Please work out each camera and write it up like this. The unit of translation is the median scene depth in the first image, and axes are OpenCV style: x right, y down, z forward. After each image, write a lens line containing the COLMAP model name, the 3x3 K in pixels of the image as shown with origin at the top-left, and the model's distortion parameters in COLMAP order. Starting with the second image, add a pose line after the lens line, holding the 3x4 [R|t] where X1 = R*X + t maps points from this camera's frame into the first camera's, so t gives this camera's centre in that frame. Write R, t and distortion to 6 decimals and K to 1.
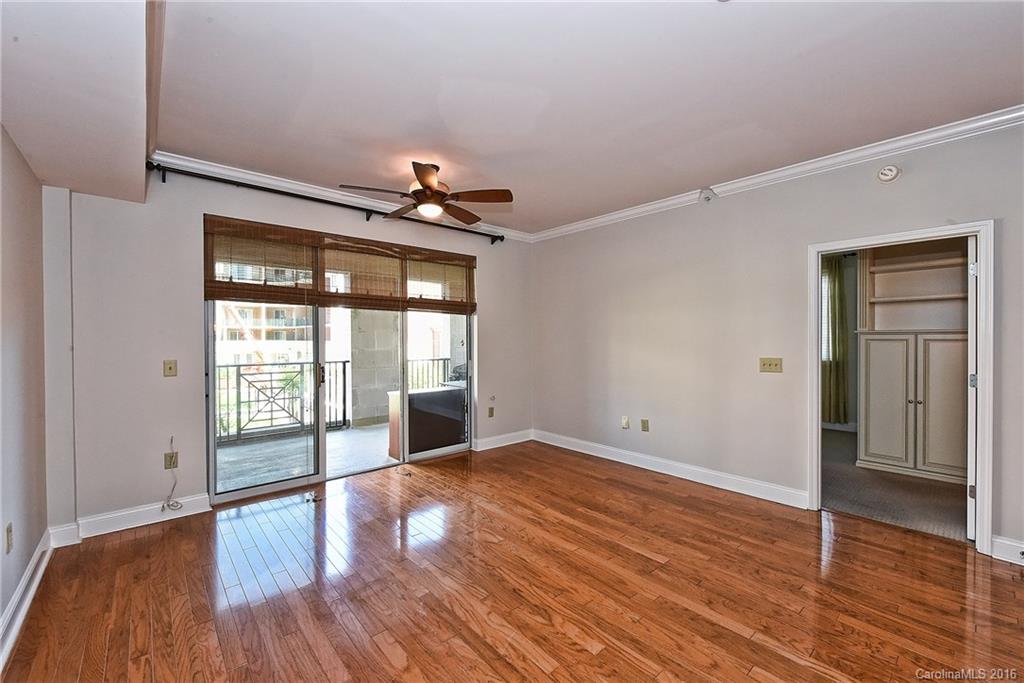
lens RADIAL K [[426.7, 0, 512.0], [0, 426.7, 341.5], [0, 0, 1]] dist [-0.000744, -0.000646]
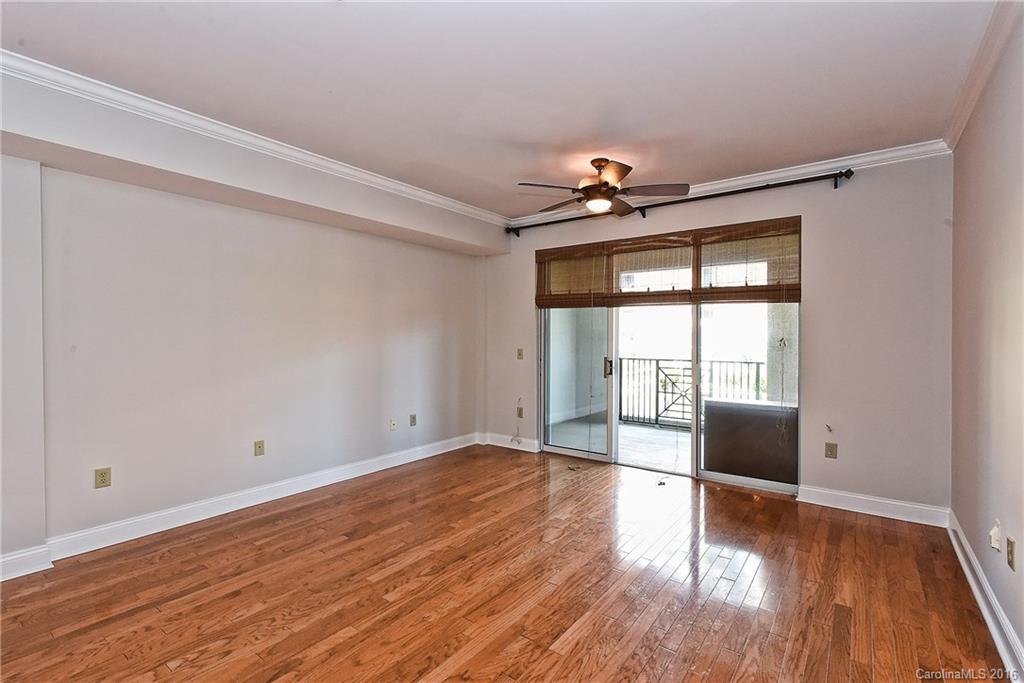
lens RADIAL K [[470.7, 0, 512.0], [0, 470.7, 341.5], [0, 0, 1]] dist [0.001861, -0.000224]
pose [[0.197044, 0.011523, -0.980327, 0.700066], [-0.011366, 0.999891, 0.009469, 0.000171], [0.980329, 0.009277, 0.197154, 0.491266]]
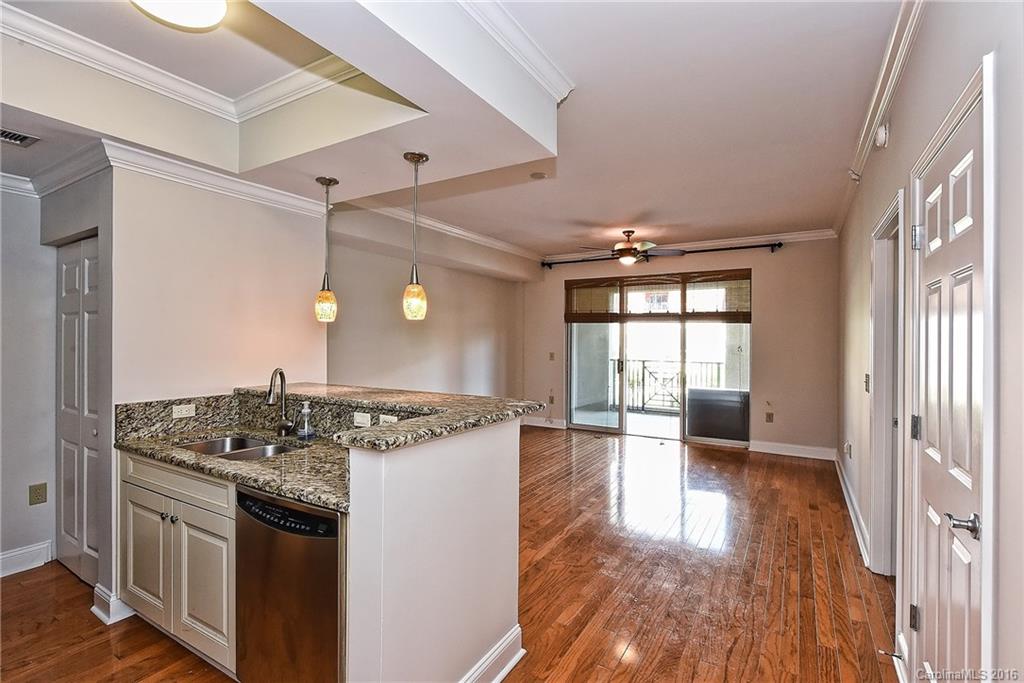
lens RADIAL K [[470.7, 0, 512.0], [0, 470.7, 341.5], [0, 0, 1]] dist [0.001861, -0.000224]
pose [[0.290477, 0.007523, -0.956852, 1.079198], [-0.016413, 0.999861, 0.002878, -0.012227], [0.956741, 0.014869, 0.290560, 0.102133]]
